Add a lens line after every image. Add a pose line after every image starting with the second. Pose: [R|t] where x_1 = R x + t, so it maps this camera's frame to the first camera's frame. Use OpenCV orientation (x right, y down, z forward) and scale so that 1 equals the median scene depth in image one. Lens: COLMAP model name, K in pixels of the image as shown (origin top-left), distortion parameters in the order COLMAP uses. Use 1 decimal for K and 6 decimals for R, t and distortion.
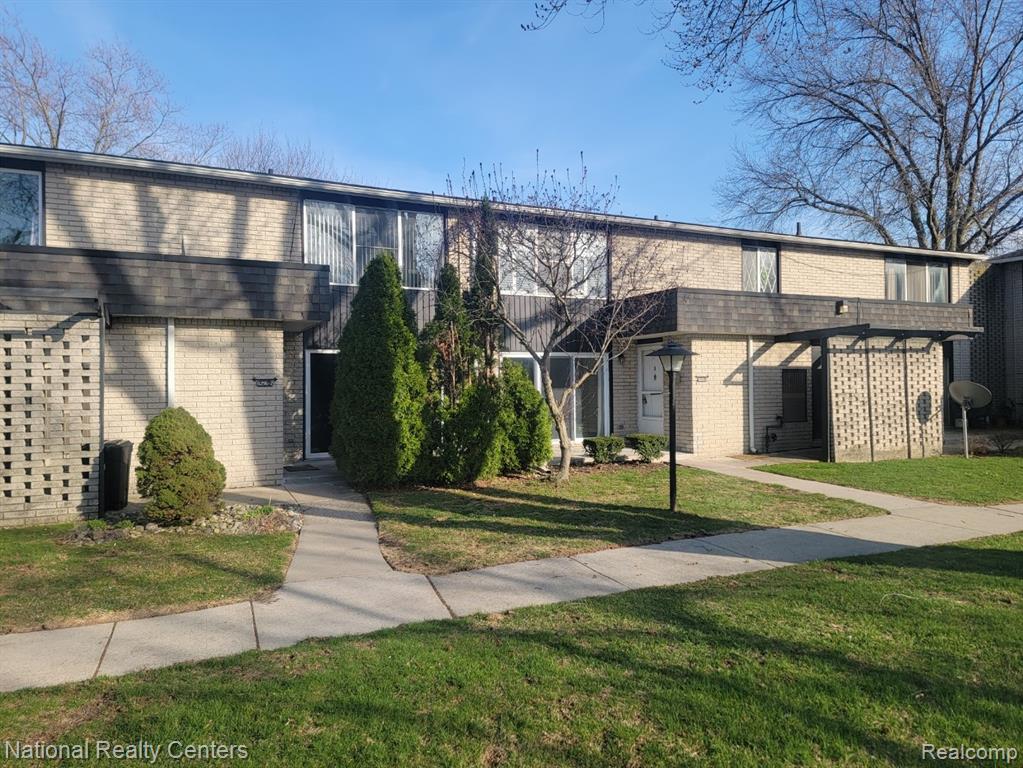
lens RADIAL K [[592.4, 0, 506.1], [0, 592.4, 388.7], [0, 0, 1]] dist [-0.000751, -0.000505]
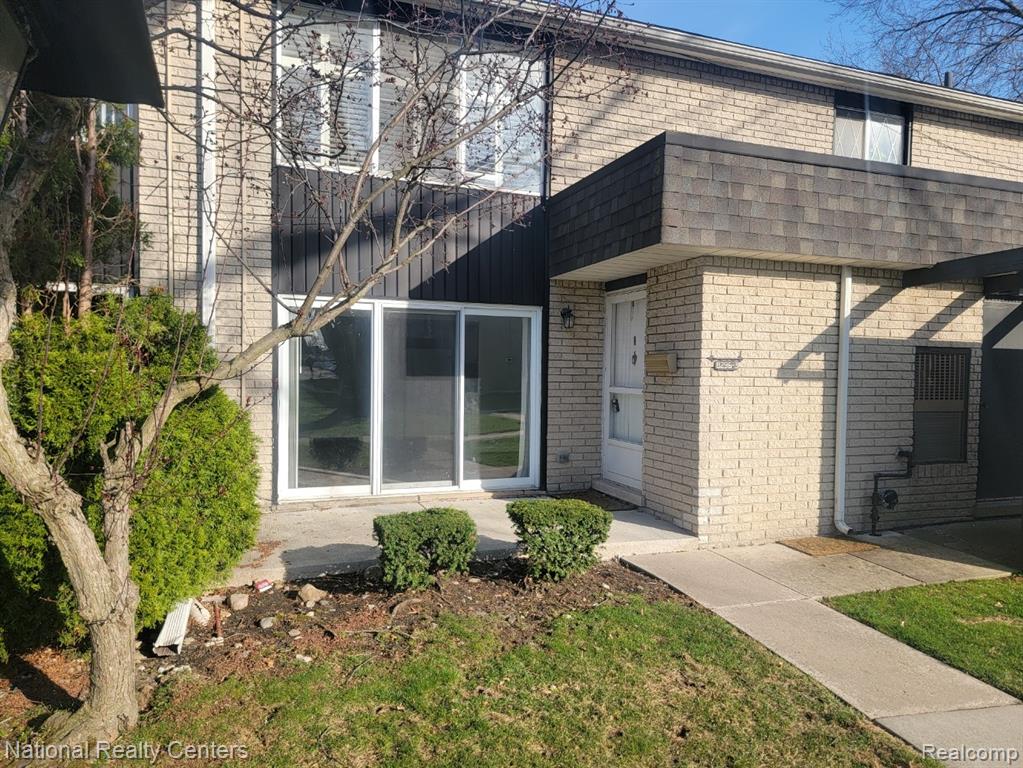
lens RADIAL K [[645.6, 0, 507.6], [0, 645.6, 399.5], [0, 0, 1]] dist [0.017757, -0.001230]
pose [[0.997061, 0.026982, -0.071707, 0.197772], [-0.023997, 0.998822, 0.042168, -0.006234], [0.072760, -0.040323, 0.996534, 0.496022]]
